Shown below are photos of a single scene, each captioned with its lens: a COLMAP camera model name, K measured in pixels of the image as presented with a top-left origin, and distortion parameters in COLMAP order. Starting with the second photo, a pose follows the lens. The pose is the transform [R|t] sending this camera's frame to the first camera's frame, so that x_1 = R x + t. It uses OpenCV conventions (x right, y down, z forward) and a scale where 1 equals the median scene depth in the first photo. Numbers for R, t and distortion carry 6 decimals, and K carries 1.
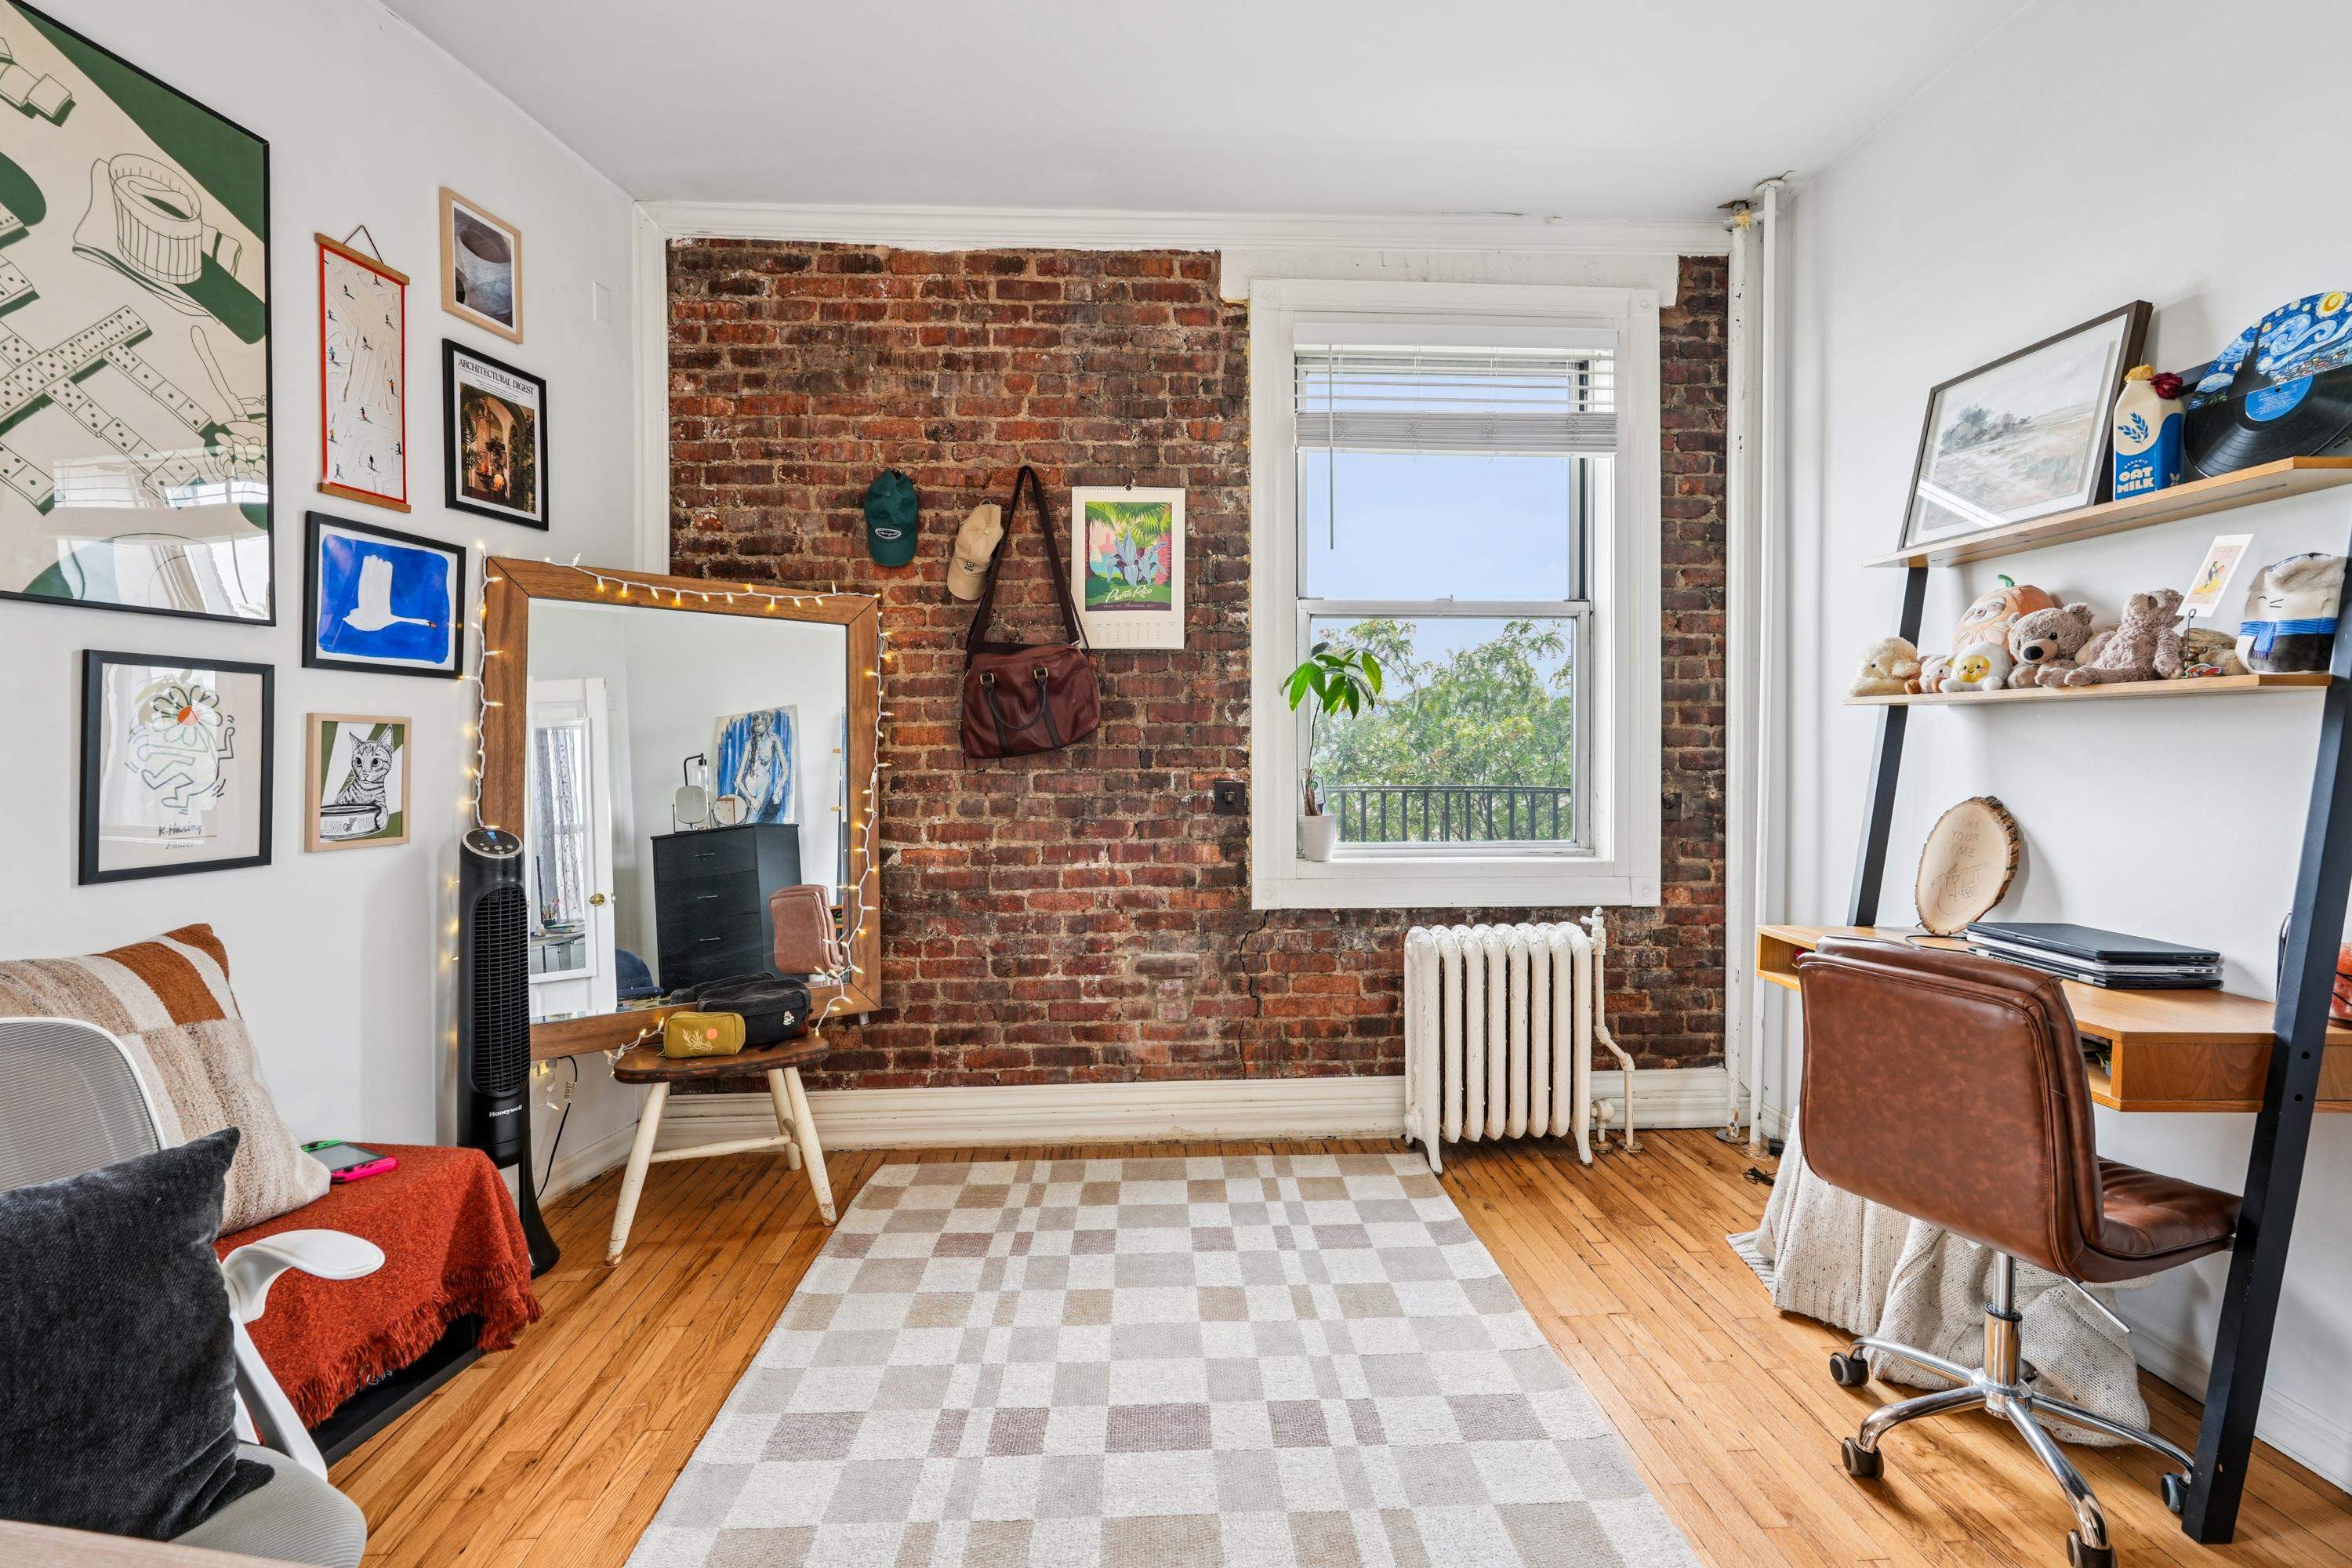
lens RADIAL K [[1068.6, 0, 1204.7], [0, 1068.6, 747.9], [0, 0, 1]] dist [-0.047511, 0.020360]
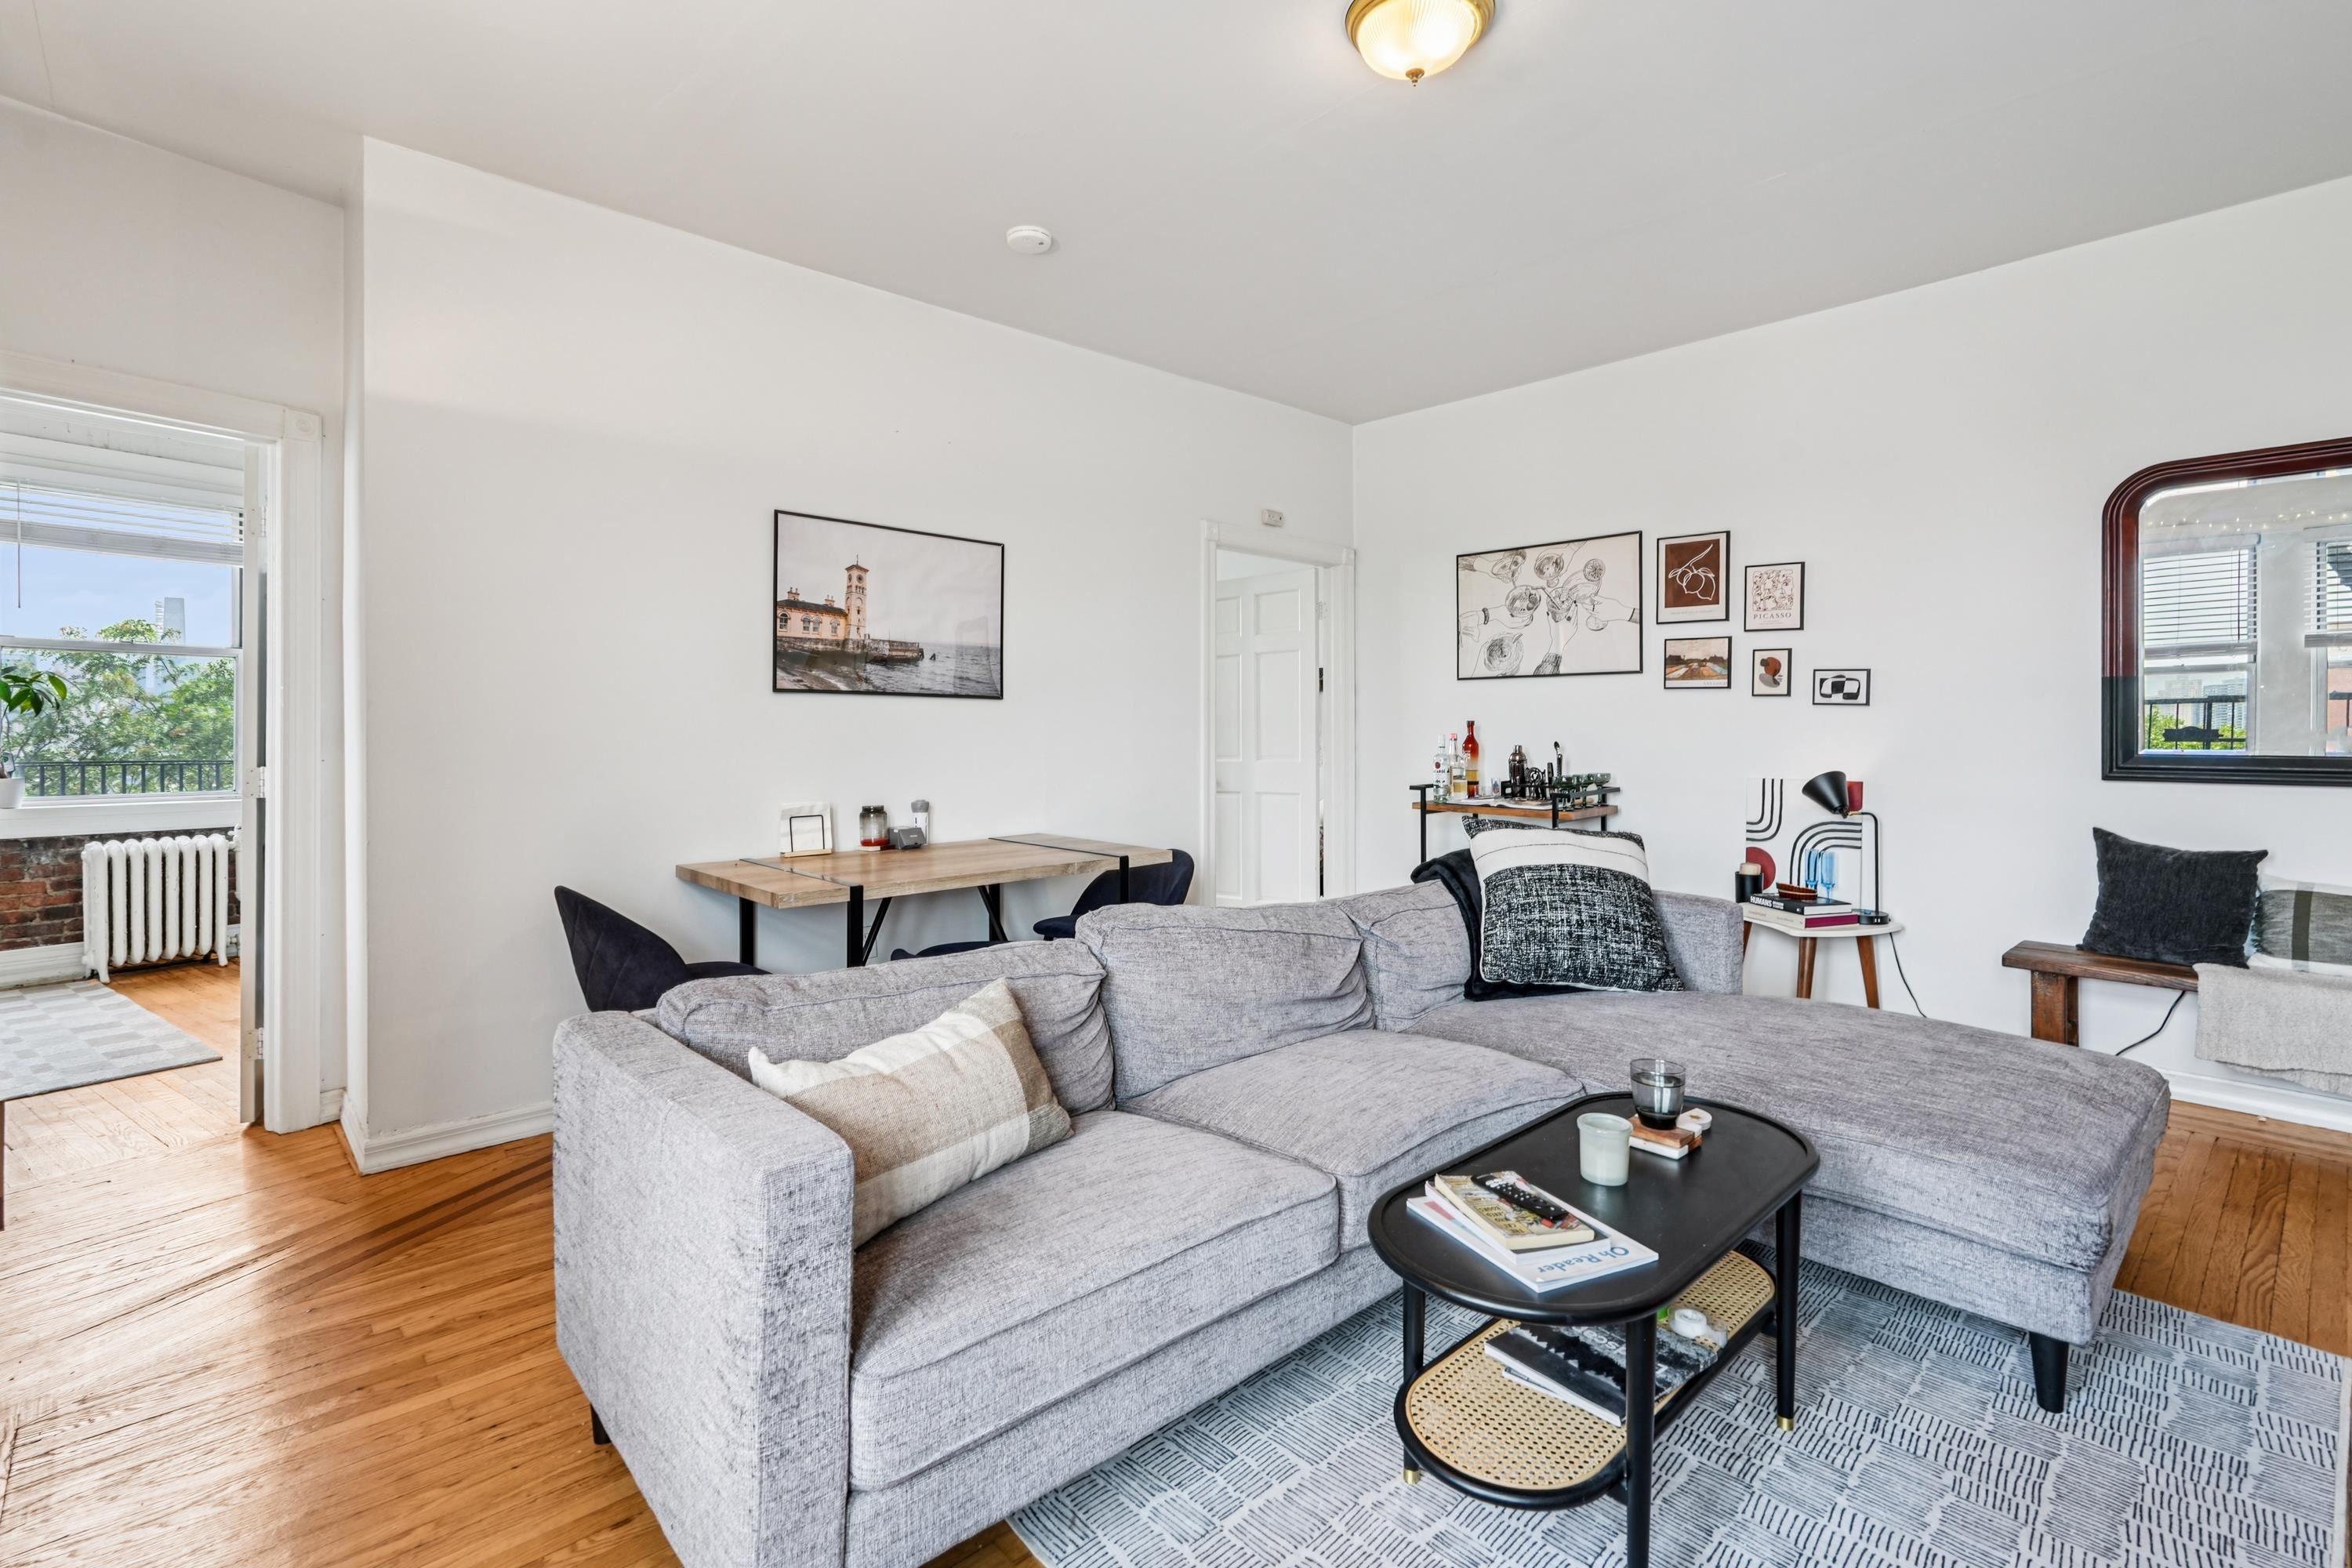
lens RADIAL K [[1068.3, 0, 1180.6], [0, 1068.3, 726.9], [0, 0, 1]] dist [-0.007441, -0.000617]
pose [[0.625002, 0.002242, 0.780620, -0.026966], [0.006670, 0.999944, -0.008212, 0.012954], [-0.780595, 0.010339, 0.624952, -1.290098]]
